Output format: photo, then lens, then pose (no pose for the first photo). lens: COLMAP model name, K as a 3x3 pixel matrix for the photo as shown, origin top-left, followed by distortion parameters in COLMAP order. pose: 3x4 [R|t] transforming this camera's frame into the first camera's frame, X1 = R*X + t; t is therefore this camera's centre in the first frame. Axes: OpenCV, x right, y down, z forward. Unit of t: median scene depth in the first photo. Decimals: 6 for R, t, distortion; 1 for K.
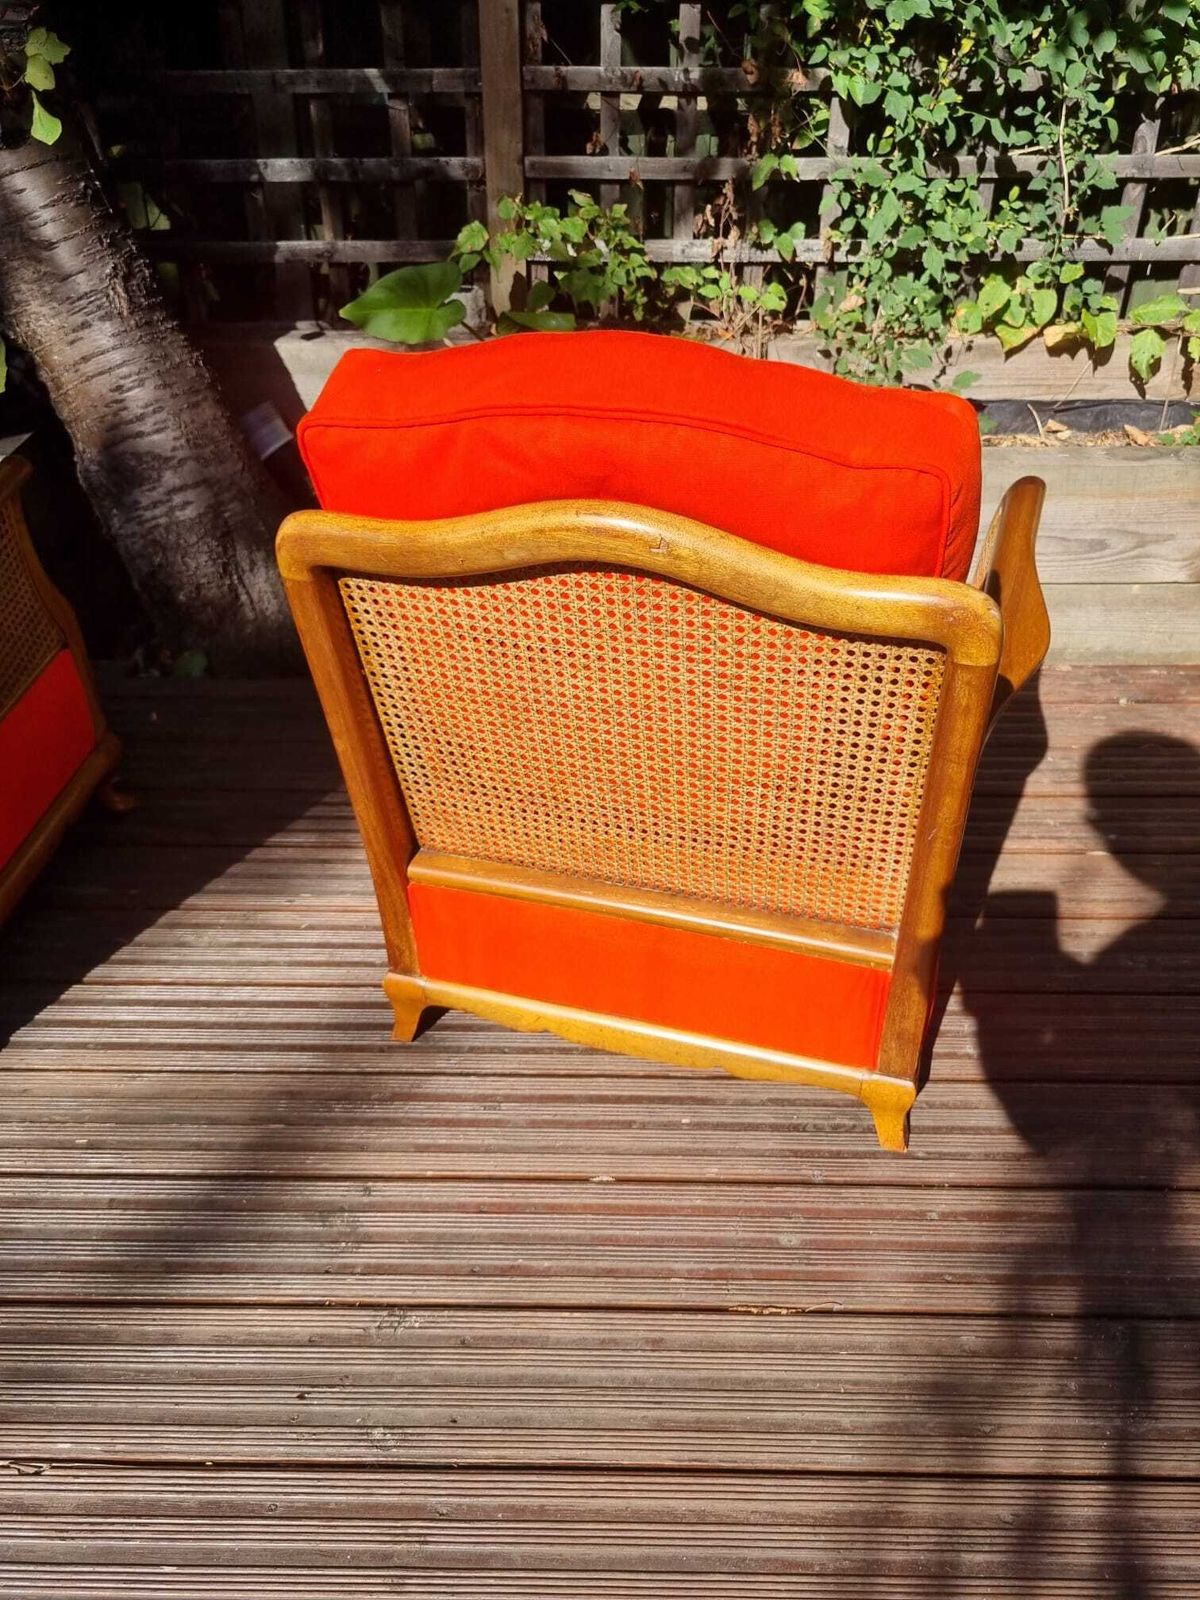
lens RADIAL K [[1221.3, 0, 613.2], [0, 1221.3, 790.6], [0, 0, 1]] dist [0.047827, -0.040671]
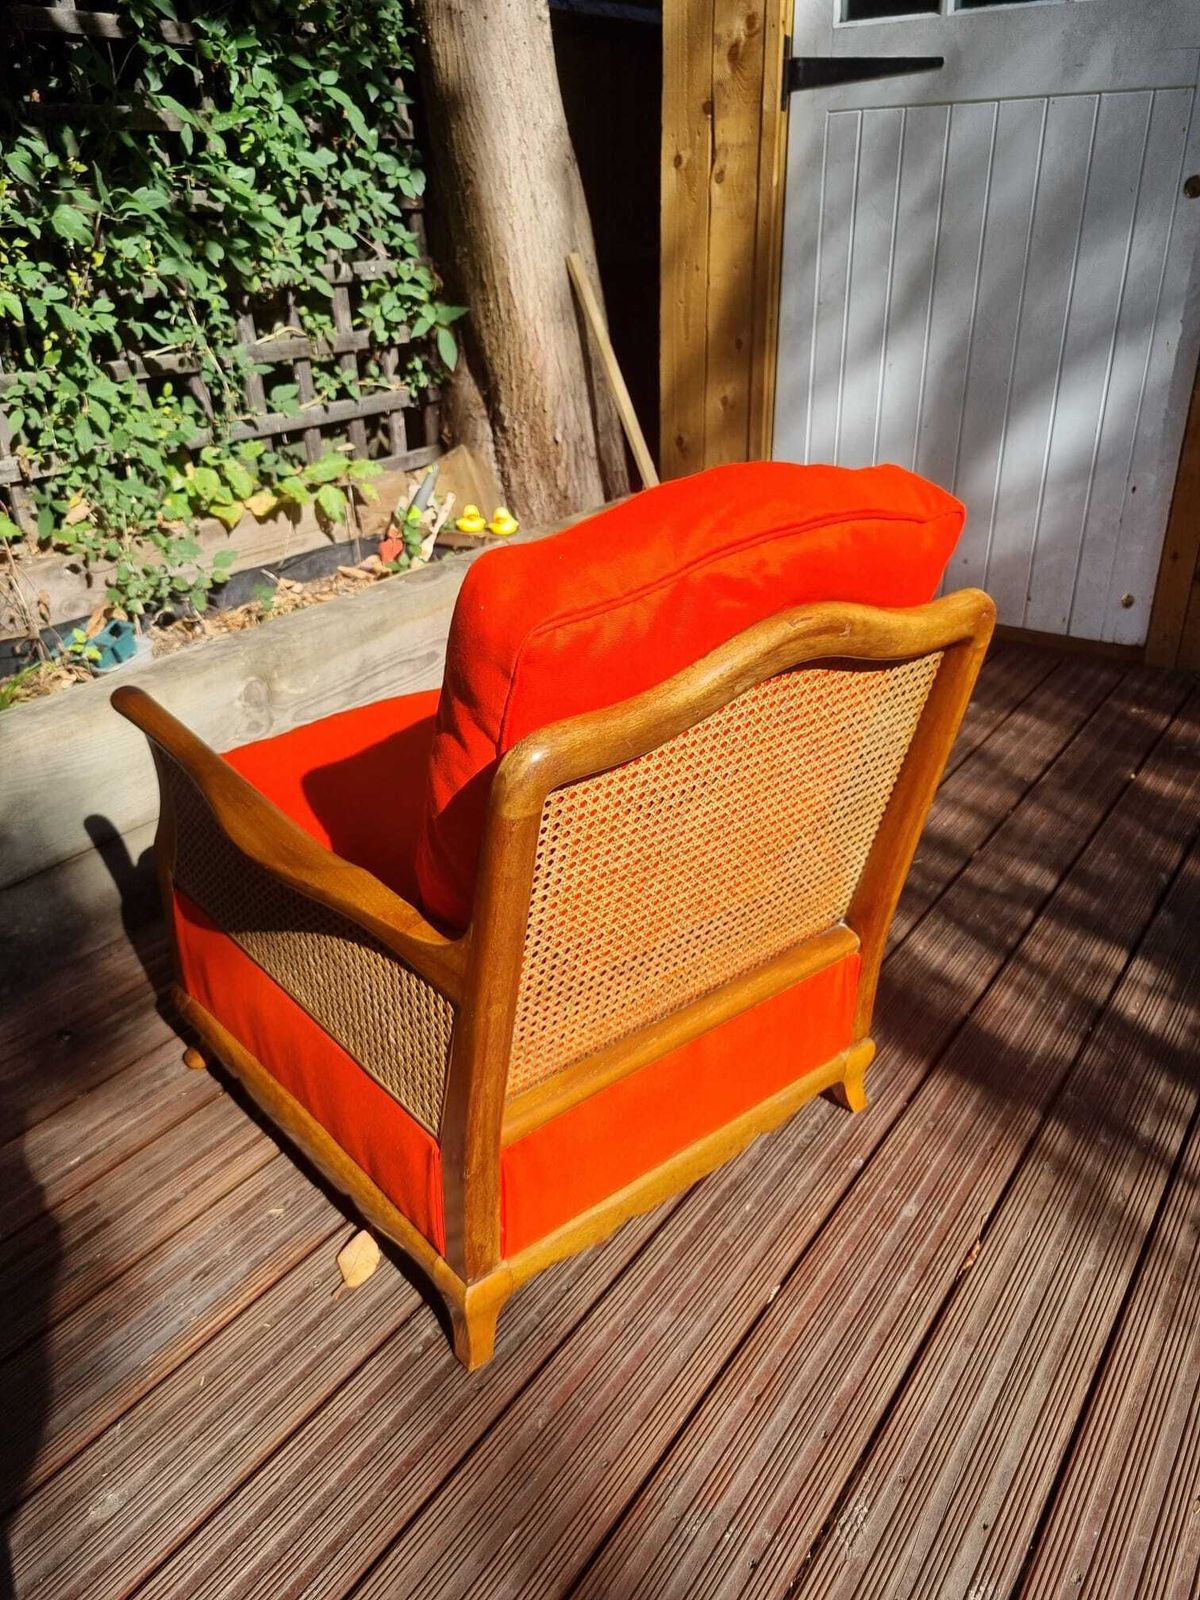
lens RADIAL K [[1218.4, 0, 584.5], [0, 1218.4, 793.6], [0, 0, 1]] dist [0.030440, -0.028978]
pose [[0.564578, -0.365400, 0.740091, -0.396550], [0.467992, 0.880317, 0.077626, -0.108456], [-0.679879, 0.302531, 0.668011, 0.190619]]
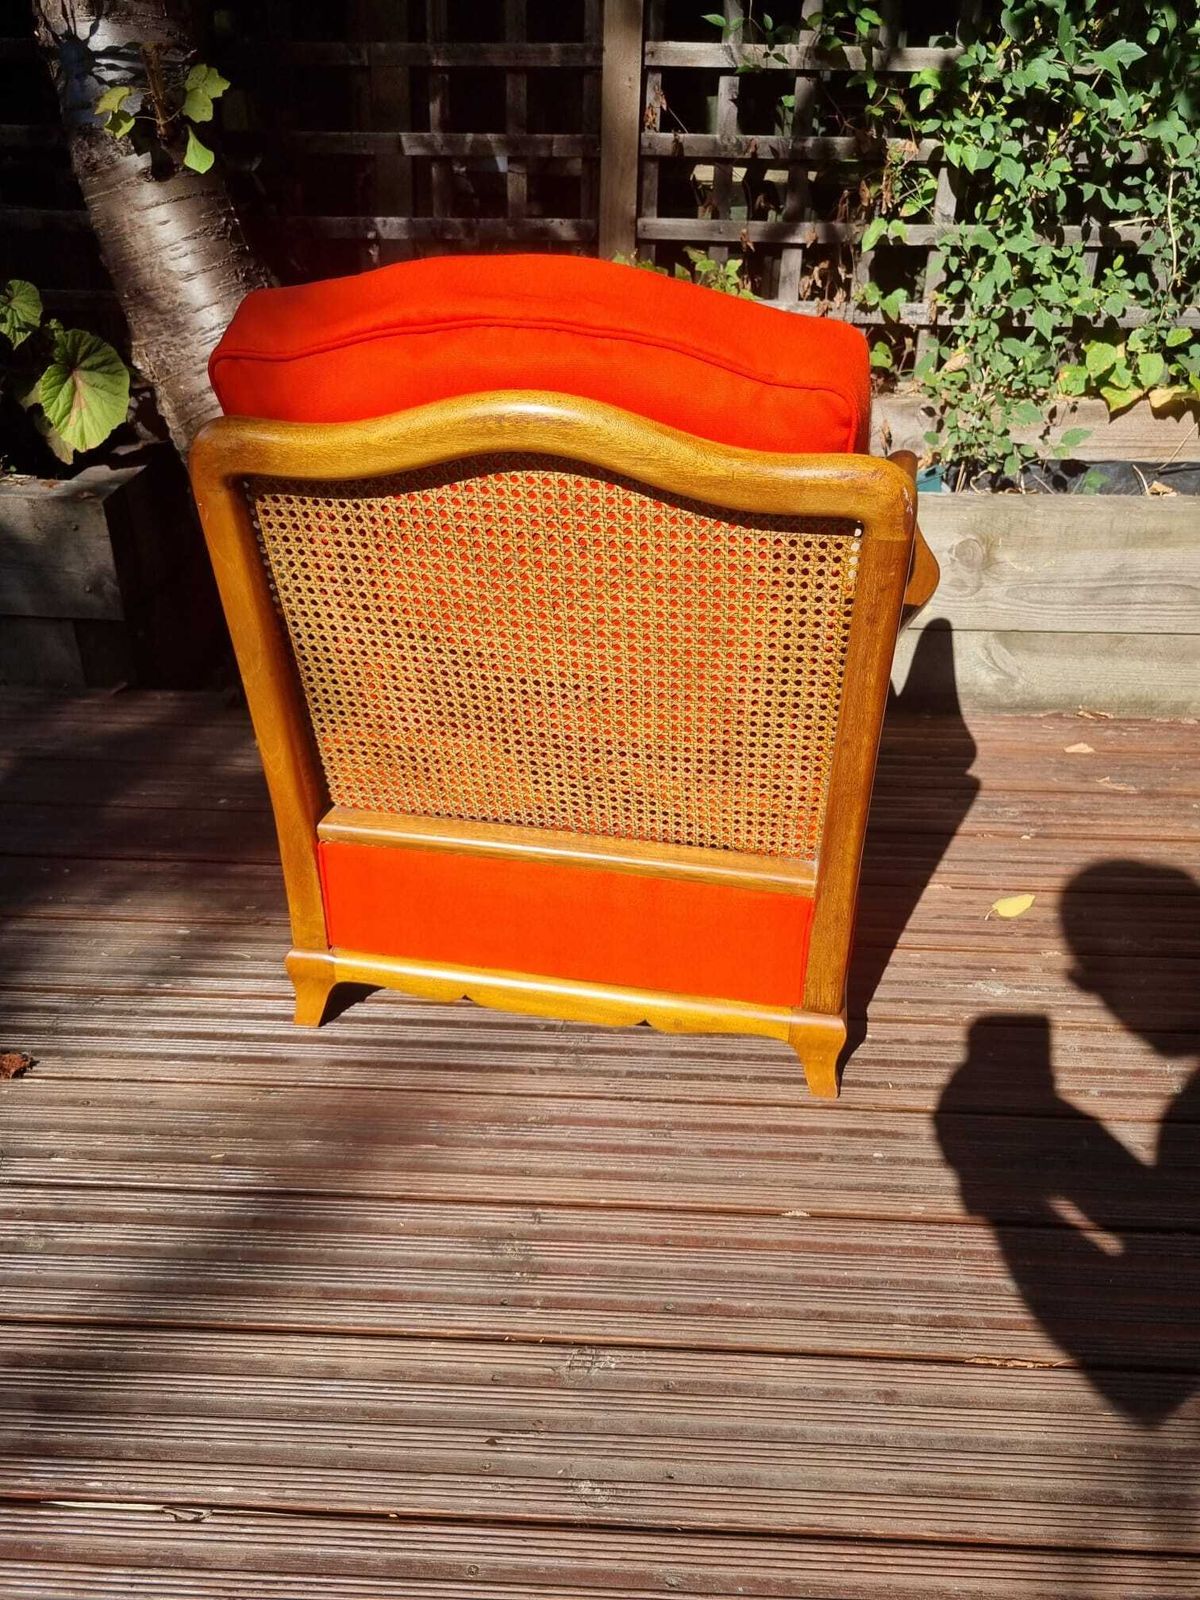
lens RADIAL K [[1210.7, 0, 597.3], [0, 1210.7, 770.7], [0, 0, 1]] dist [0.041310, -0.034019]
pose [[0.999647, 0.023893, -0.011633, -0.088582], [-0.025008, 0.993873, -0.107665, 0.055111], [0.008990, 0.107918, 0.994119, 0.046291]]
